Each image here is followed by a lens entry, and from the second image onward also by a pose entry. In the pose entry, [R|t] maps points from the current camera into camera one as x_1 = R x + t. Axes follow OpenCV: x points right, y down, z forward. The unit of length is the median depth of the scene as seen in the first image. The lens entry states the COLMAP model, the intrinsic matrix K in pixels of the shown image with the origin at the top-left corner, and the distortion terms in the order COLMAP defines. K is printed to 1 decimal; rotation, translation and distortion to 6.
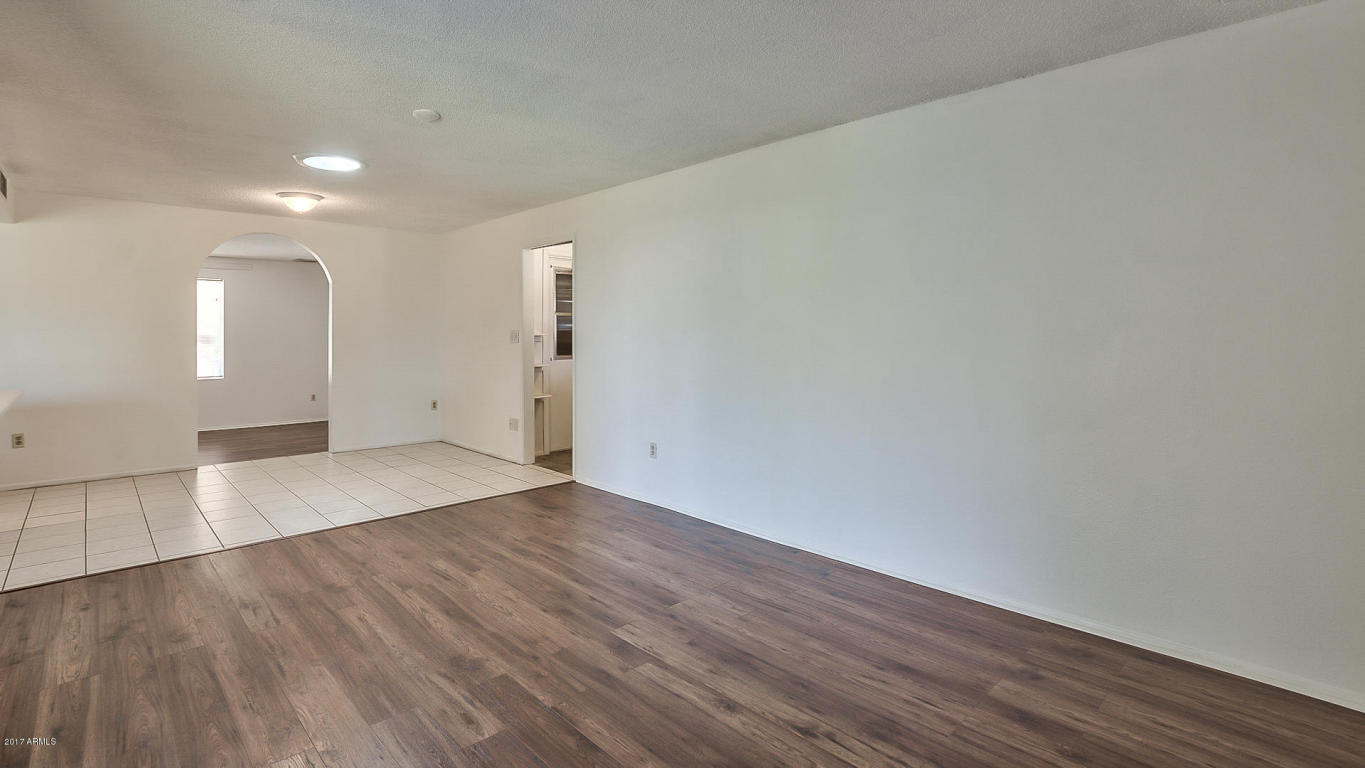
lens RADIAL K [[630.8, 0, 676.4], [0, 630.8, 341.8], [0, 0, 1]] dist [-0.040146, 0.008680]
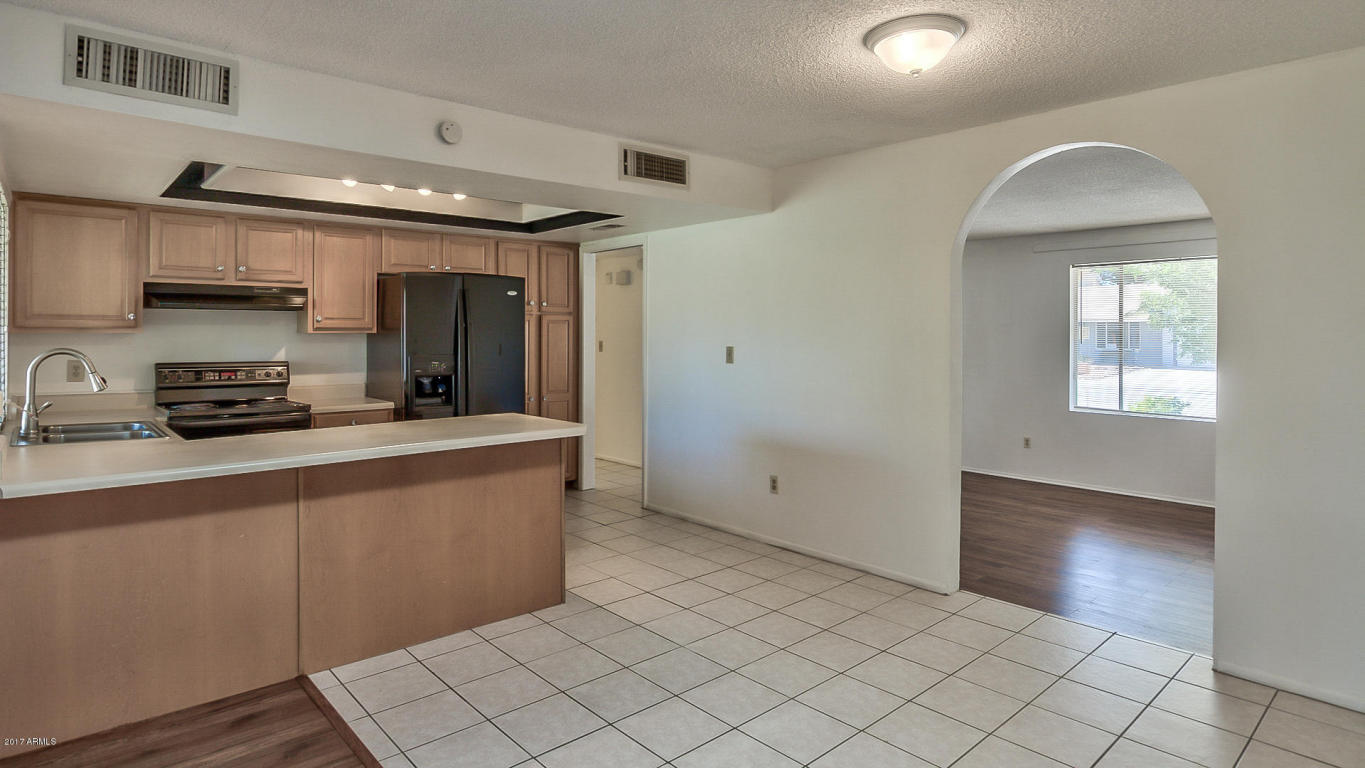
lens RADIAL K [[732.5, 0, 678.0], [0, 732.5, 330.6], [0, 0, 1]] dist [-0.026941, 0.002450]
pose [[-0.035252, -0.001422, -0.999377, -0.223225], [-0.017020, 0.999855, -0.000822, -0.067635], [0.999234, 0.016981, -0.035271, 1.702429]]
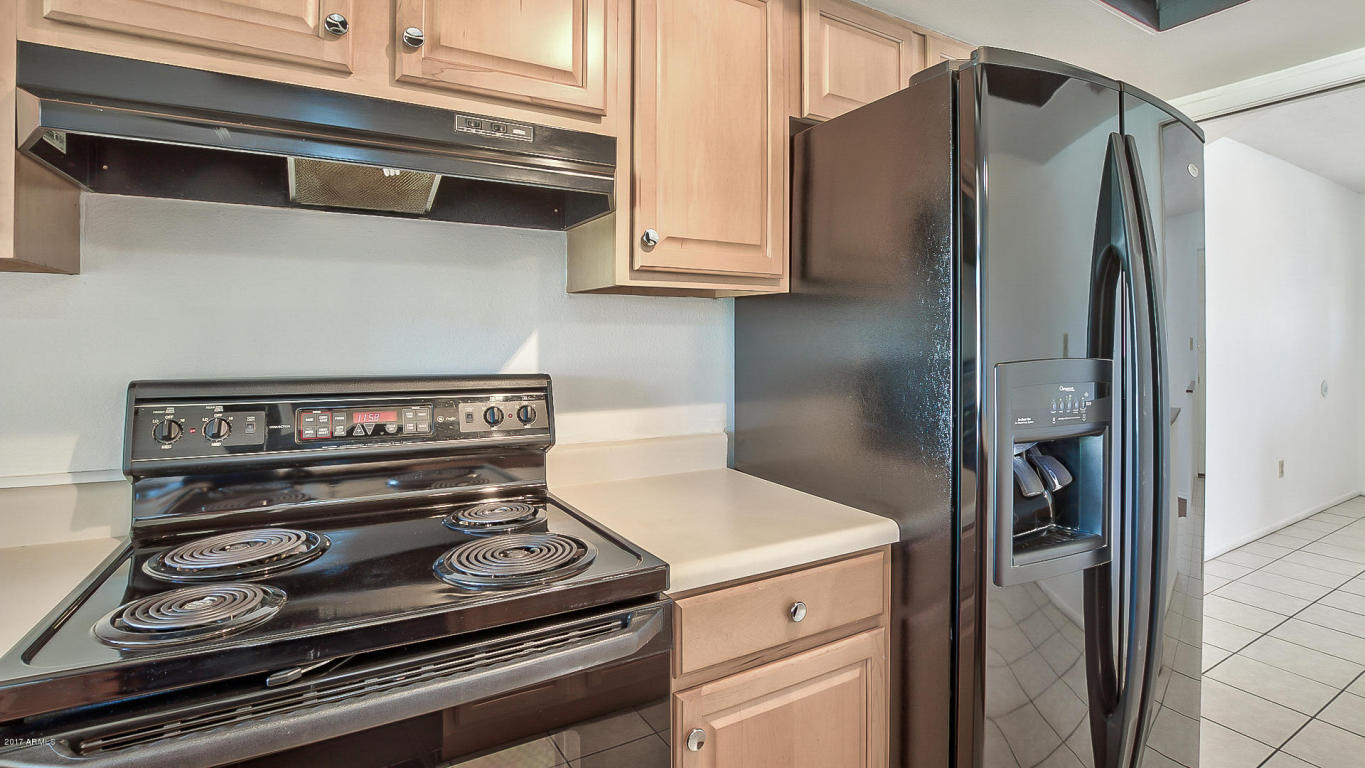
lens RADIAL K [[640.8, 0, 656.7], [0, 640.8, 340.2], [0, 0, 1]] dist [-0.001775, -0.000018]
pose [[-0.255360, 0.003518, -0.966840, -1.591610], [-0.017136, 0.999820, 0.008164, -0.007665], [0.966694, 0.018652, -0.255254, 0.838496]]
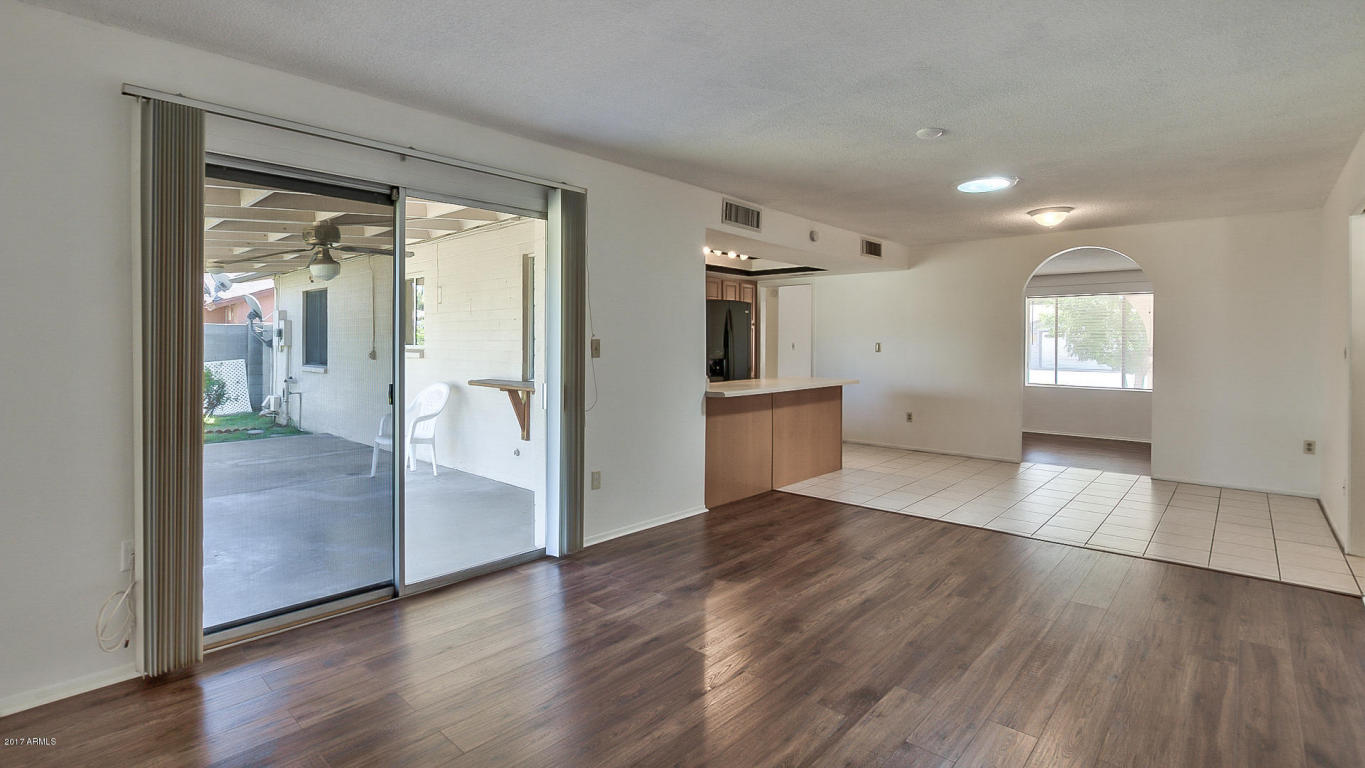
lens RADIAL K [[630.8, 0, 676.4], [0, 630.8, 341.8], [0, 0, 1]] dist [-0.040146, 0.008680]
pose [[0.060181, -0.000607, -0.998187, 0.755435], [-0.020158, 0.999795, -0.001824, -0.010697], [0.997984, 0.020231, 0.060157, 0.641583]]
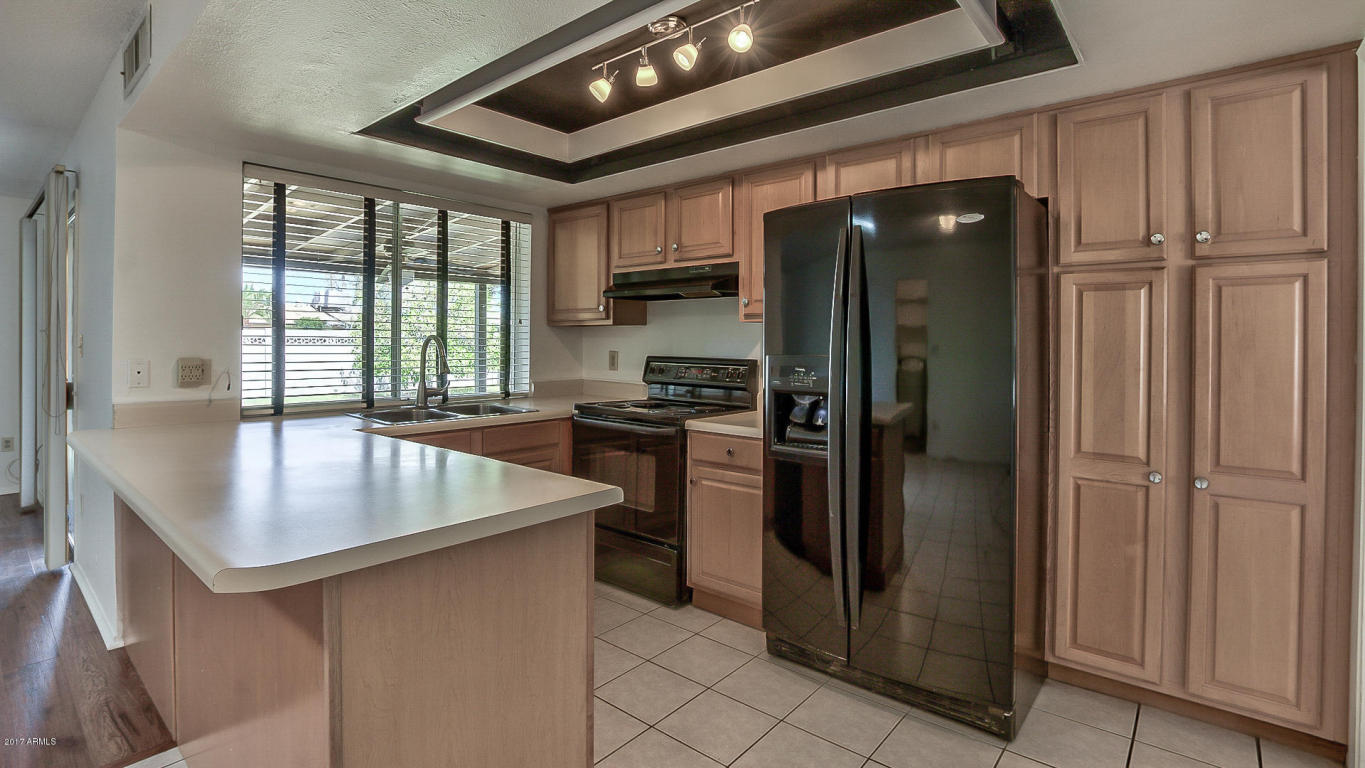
lens RADIAL K [[630.8, 0, 676.4], [0, 630.8, 341.8], [0, 0, 1]] dist [-0.040146, 0.008680]
pose [[-0.995119, -0.003540, -0.098617, -1.838179], [-0.005211, 0.999847, 0.016692, -0.028010], [0.098542, 0.017124, -0.994986, 1.879090]]
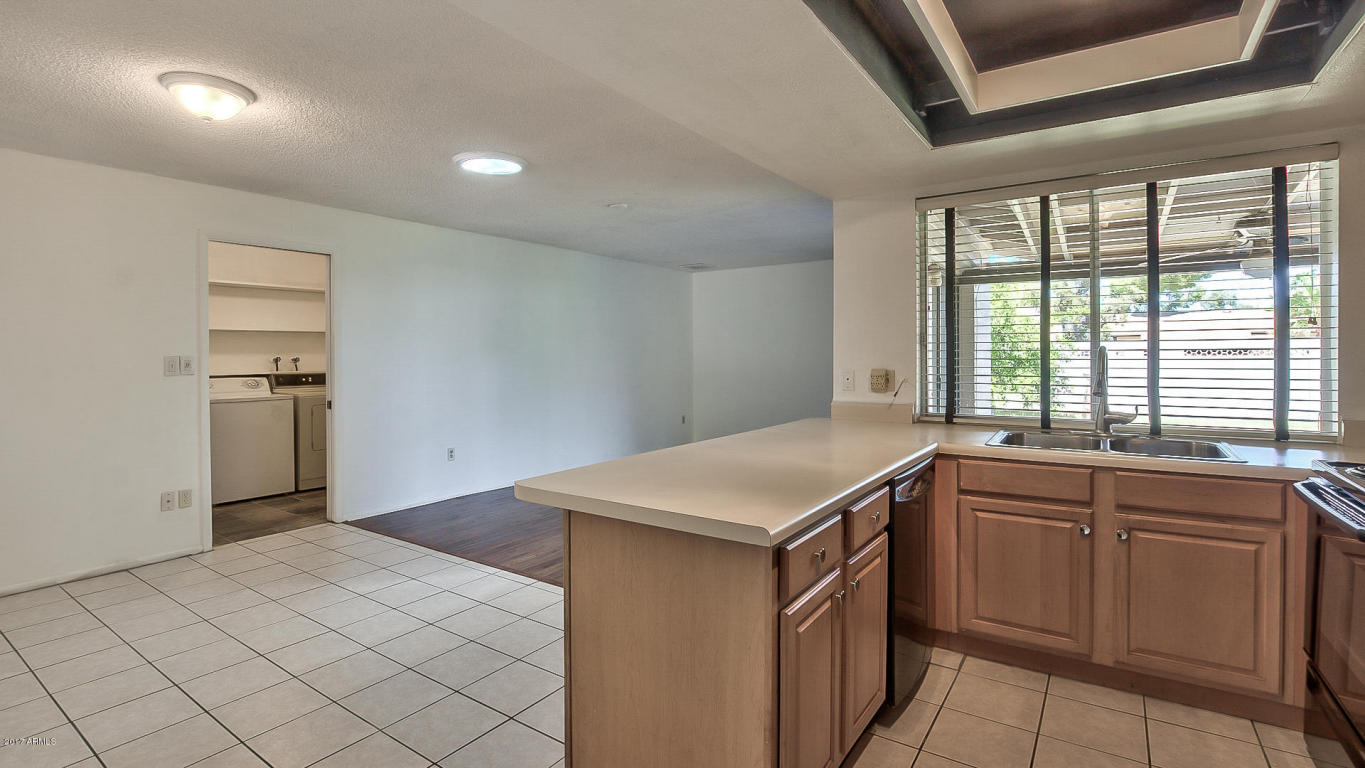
lens RADIAL K [[630.8, 0, 676.4], [0, 630.8, 341.8], [0, 0, 1]] dist [-0.040146, 0.008680]
pose [[-0.204115, 0.024250, 0.978647, -2.321270], [0.020077, 0.999587, -0.020581, -0.017050], [-0.978741, 0.015448, -0.204518, 1.449261]]
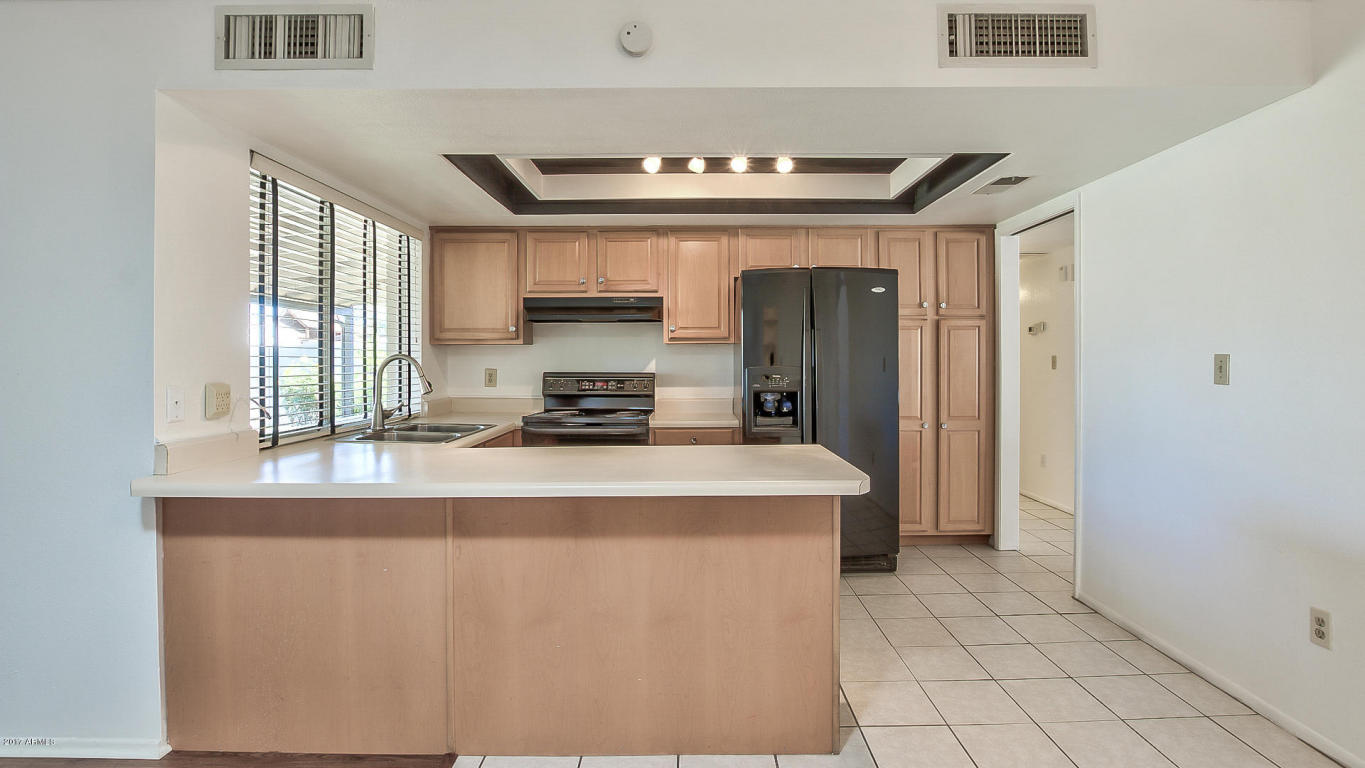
lens RADIAL K [[646.8, 0, 691.7], [0, 646.8, 357.8], [0, 0, 1]] dist [-0.031828, 0.001429]
pose [[-0.686395, 0.003052, -0.727222, -0.945085], [-0.007683, 0.999905, 0.011448, -0.029715], [0.727188, 0.013446, -0.686307, 1.841632]]
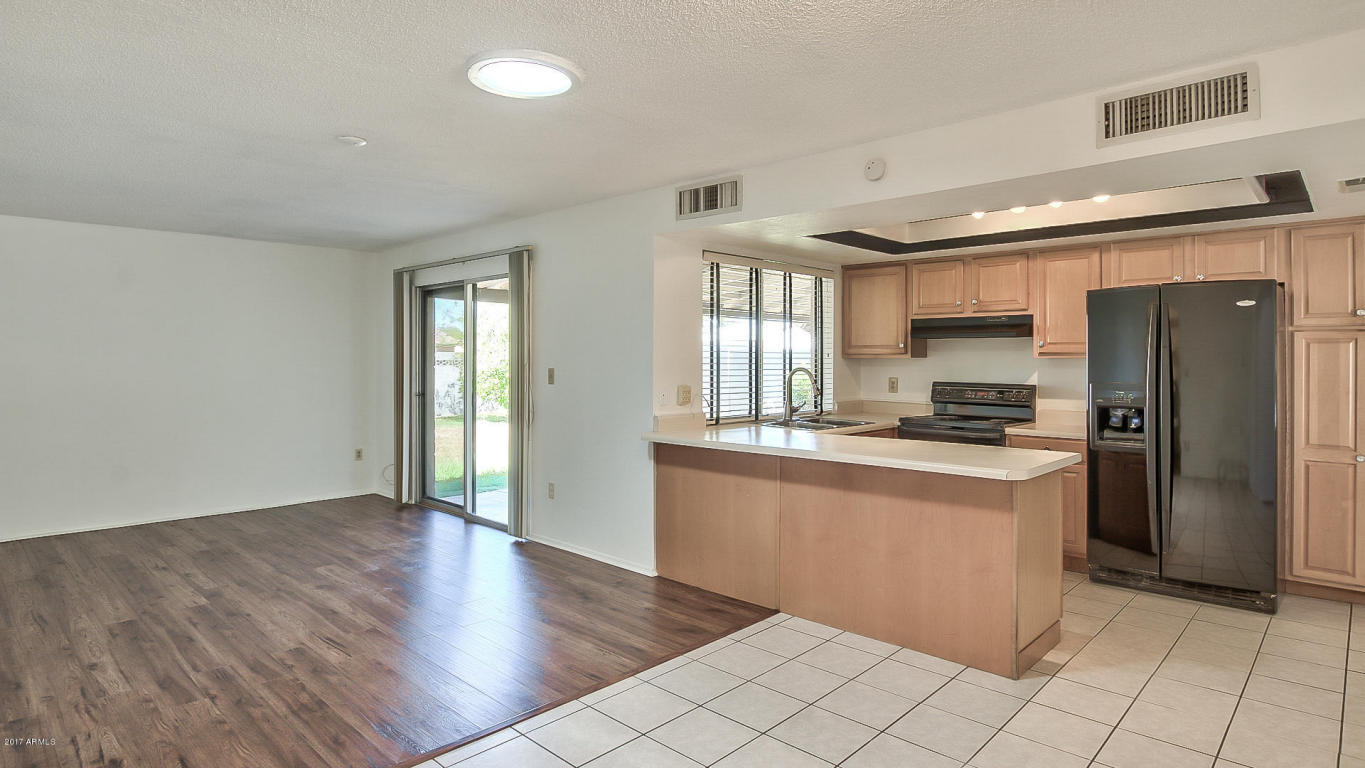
lens RADIAL K [[730.5, 0, 677.0], [0, 730.5, 356.0], [0, 0, 1]] dist [-0.024863, 0.003037]
pose [[-0.999187, -0.000045, -0.040318, -1.041388], [-0.000582, 0.999912, 0.013290, -0.077280], [0.040314, 0.013303, -0.999098, 2.588156]]
